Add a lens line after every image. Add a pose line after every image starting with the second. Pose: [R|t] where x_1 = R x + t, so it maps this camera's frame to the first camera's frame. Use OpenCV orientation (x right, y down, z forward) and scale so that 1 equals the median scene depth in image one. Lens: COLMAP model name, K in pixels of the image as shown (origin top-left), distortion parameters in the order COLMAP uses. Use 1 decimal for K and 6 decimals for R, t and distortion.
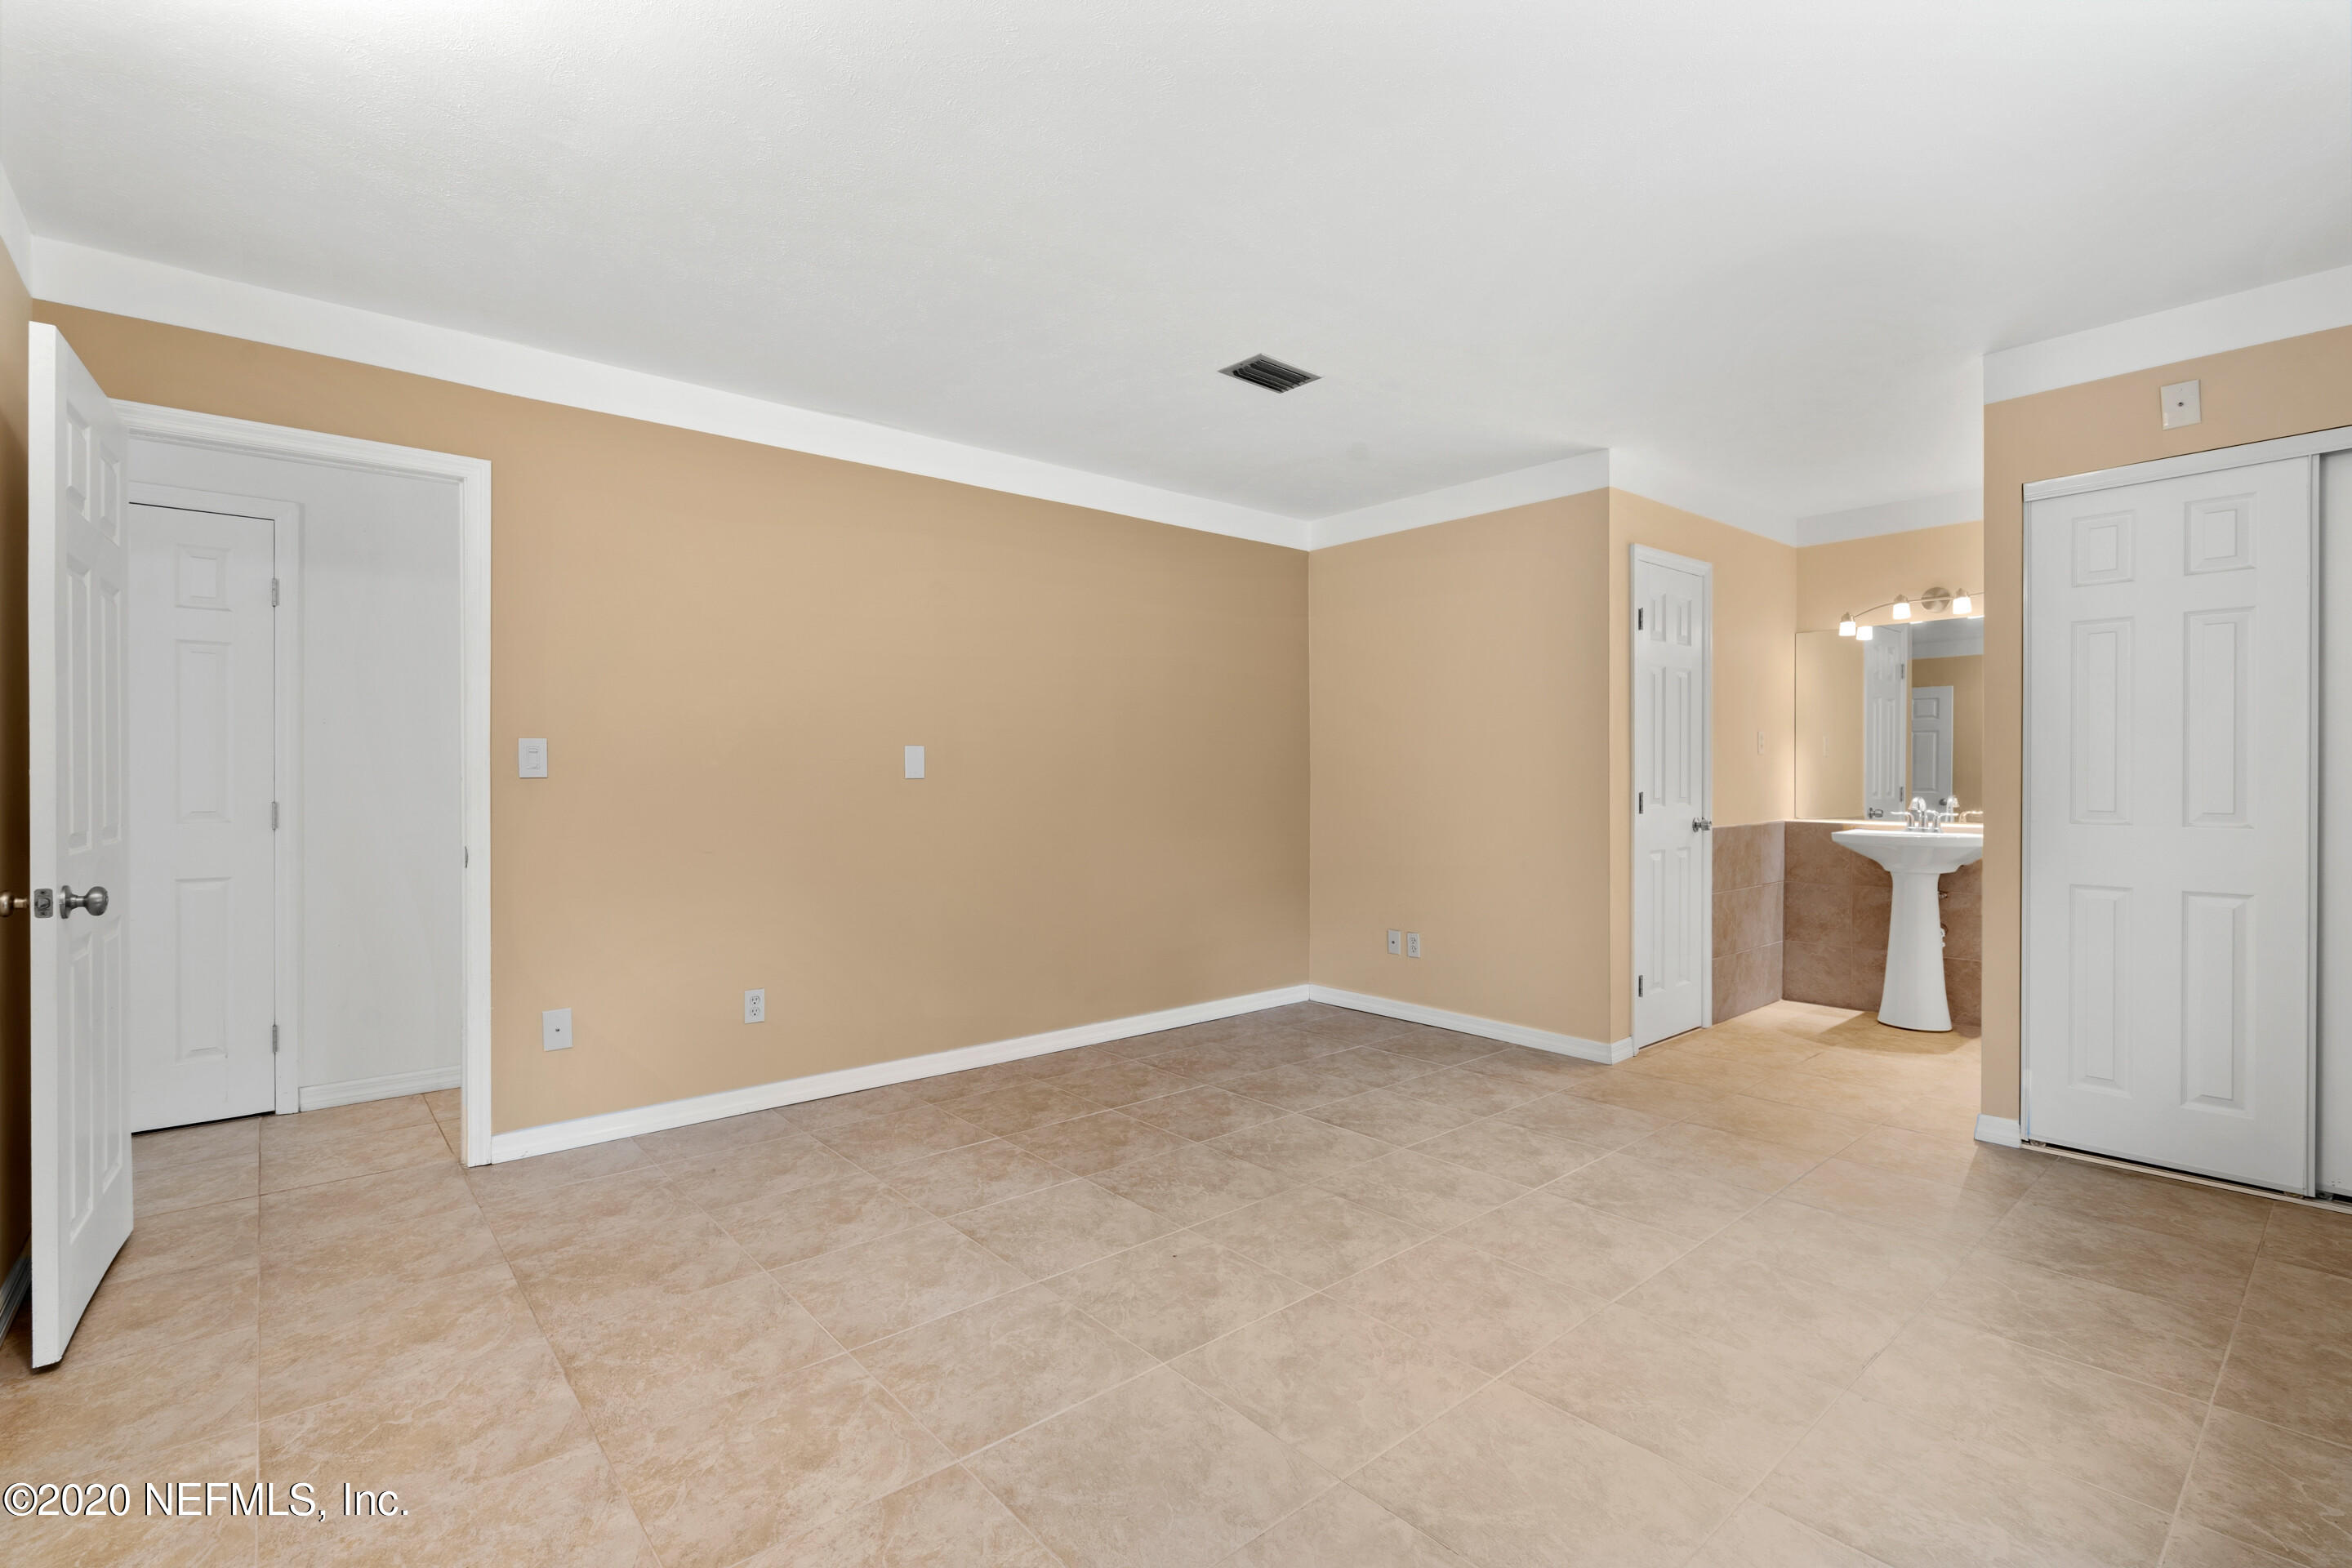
lens RADIAL K [[1069.7, 0, 1176.0], [0, 1069.7, 784.0], [0, 0, 1]] dist [-0.000252, -0.000074]
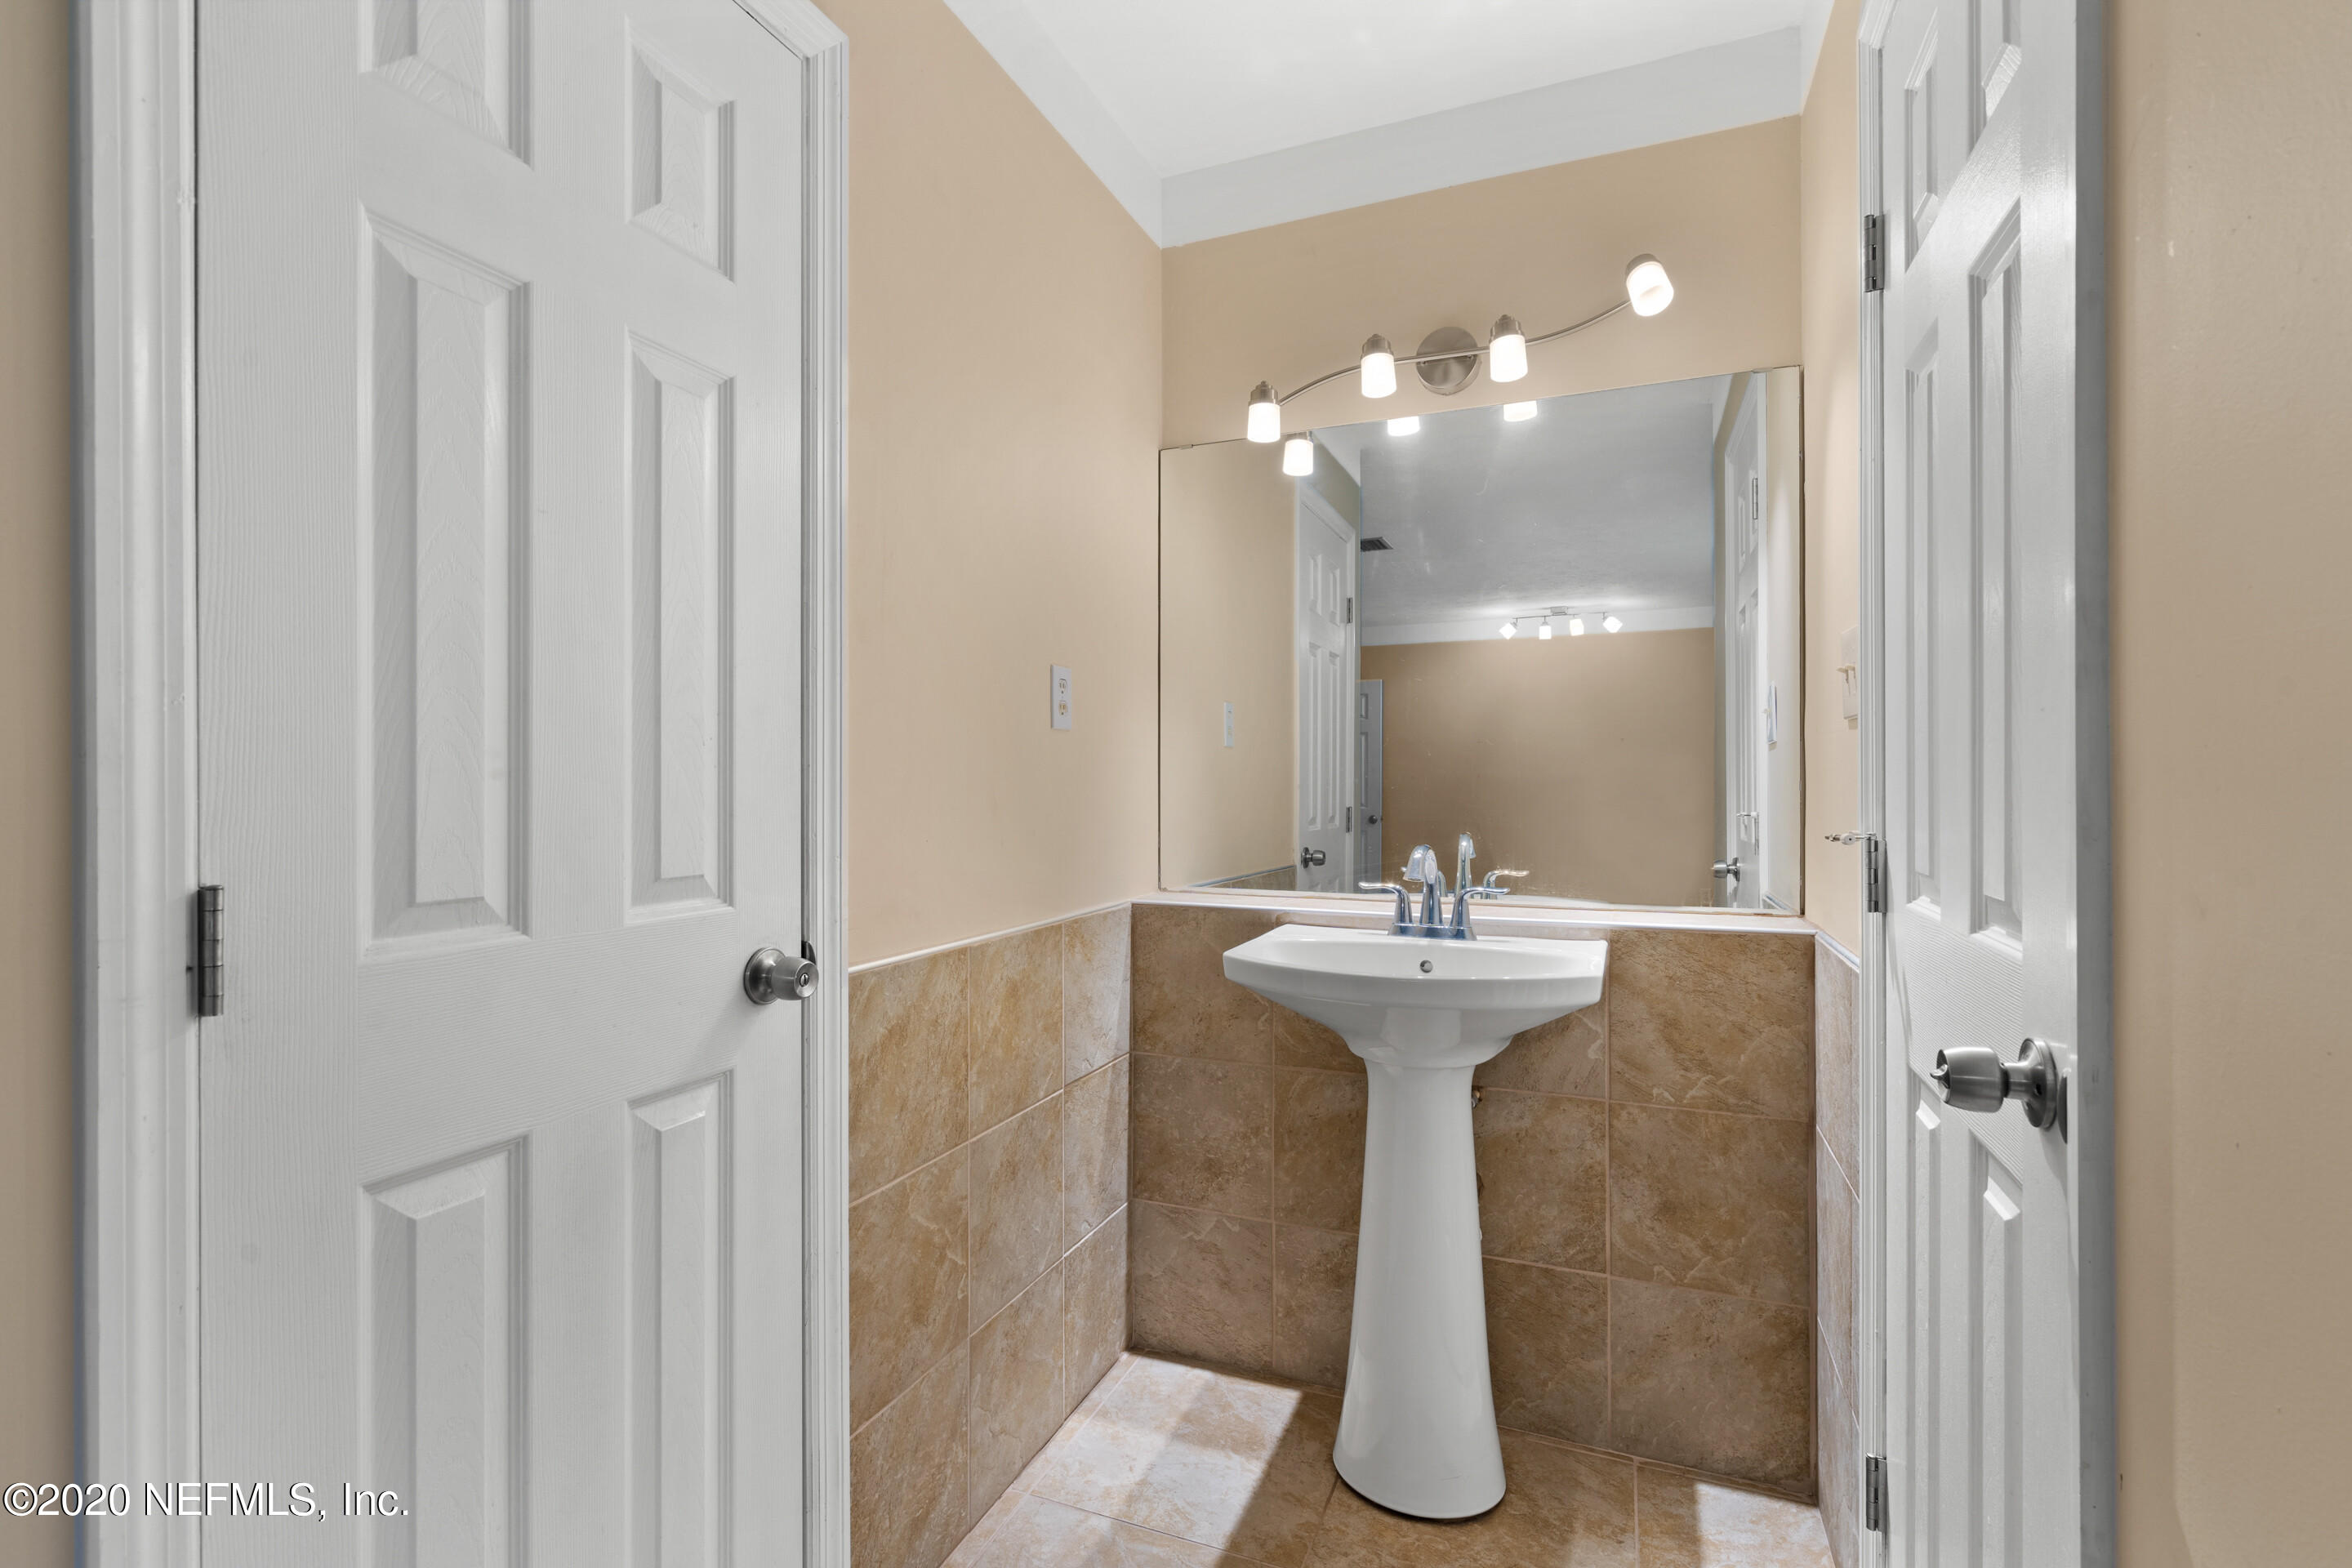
lens RADIAL K [[1069.7, 0, 1176.0], [0, 1069.7, 784.0], [0, 0, 1]] dist [-0.000252, -0.000074]
pose [[0.893312, 0.005130, 0.449409, 0.415612], [0.000002, 0.999935, -0.011419, -0.005046], [-0.449438, 0.010202, 0.893253, 0.653024]]
